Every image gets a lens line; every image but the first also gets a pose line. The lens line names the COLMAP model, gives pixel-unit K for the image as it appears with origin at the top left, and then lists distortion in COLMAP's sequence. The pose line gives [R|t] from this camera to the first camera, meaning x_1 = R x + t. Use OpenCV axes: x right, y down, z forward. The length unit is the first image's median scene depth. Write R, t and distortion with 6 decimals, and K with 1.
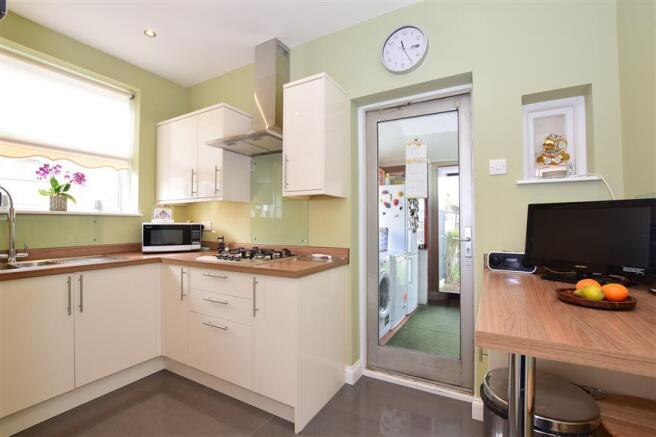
lens RADIAL K [[286.6, 0, 327.5], [0, 286.6, 220.2], [0, 0, 1]] dist [-0.031365, 0.001068]
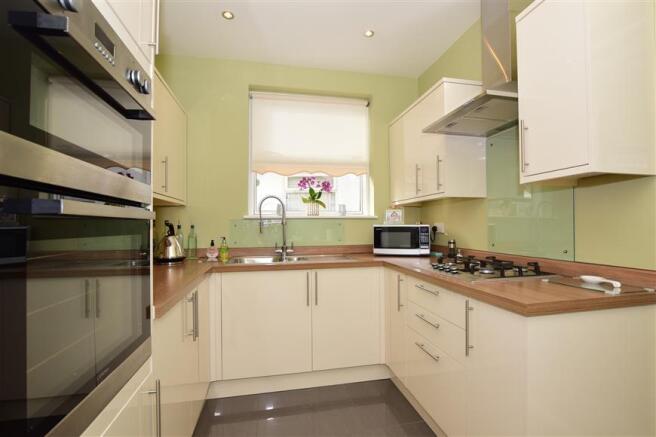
lens RADIAL K [[307.7, 0, 330.6], [0, 307.7, 221.1], [0, 0, 1]] dist [-0.029075, 0.001519]
pose [[0.668115, -0.014347, -0.743919, 0.063898], [0.015298, 0.999868, -0.005545, -0.000020], [0.743900, -0.007676, 0.668246, 0.176275]]
